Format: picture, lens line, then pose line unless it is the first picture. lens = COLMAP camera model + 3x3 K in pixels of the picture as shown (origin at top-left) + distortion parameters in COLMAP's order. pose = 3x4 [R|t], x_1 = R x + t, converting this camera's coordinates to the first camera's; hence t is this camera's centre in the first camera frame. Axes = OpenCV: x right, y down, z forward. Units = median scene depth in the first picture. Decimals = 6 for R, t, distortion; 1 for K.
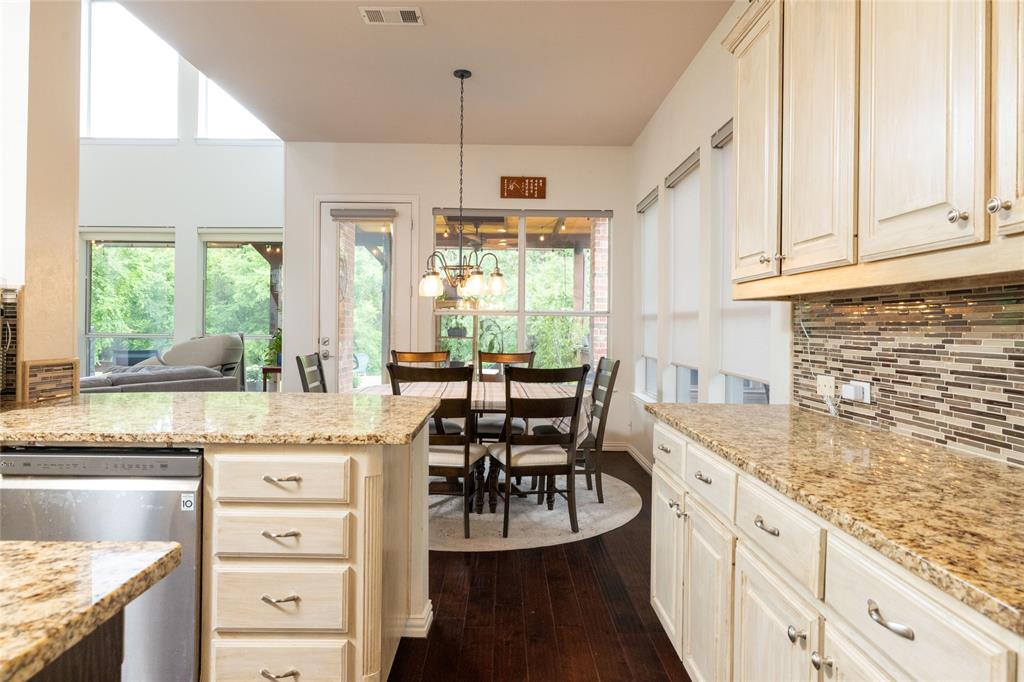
lens RADIAL K [[608.9, 0, 462.9], [0, 608.9, 326.3], [0, 0, 1]] dist [-0.021965, 0.004460]
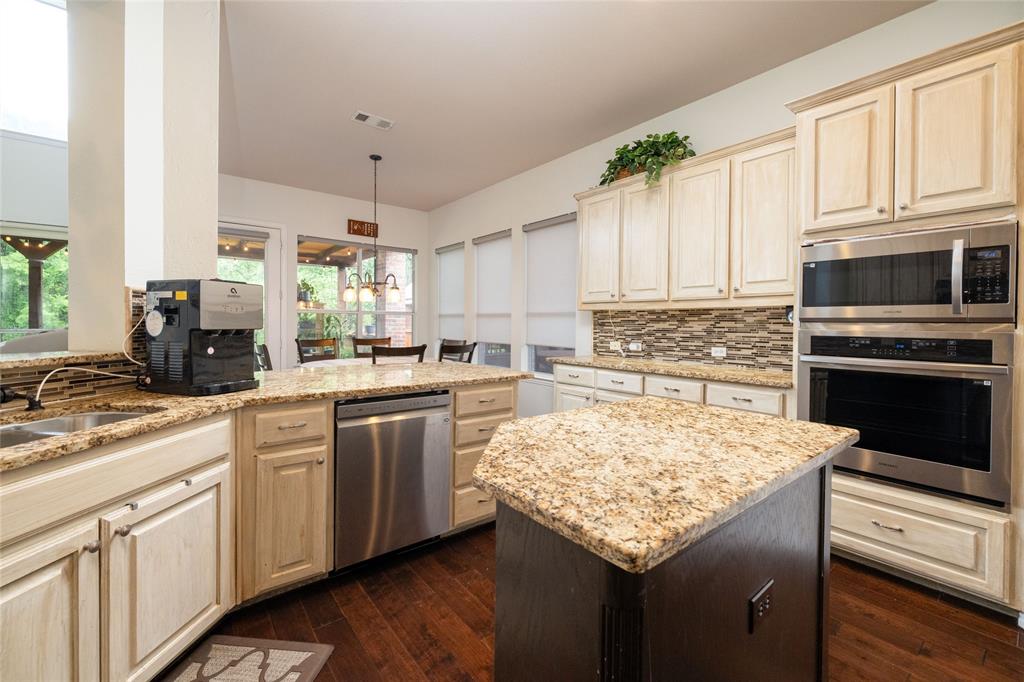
lens RADIAL K [[439.0, 0, 472.7], [0, 439.0, 324.3], [0, 0, 1]] dist [0.000917, 0.000925]
pose [[0.799639, -0.006879, 0.600441, -0.886994], [0.001149, 0.999950, 0.009925, -0.006969], [-0.600479, -0.007246, 0.799607, -0.078125]]
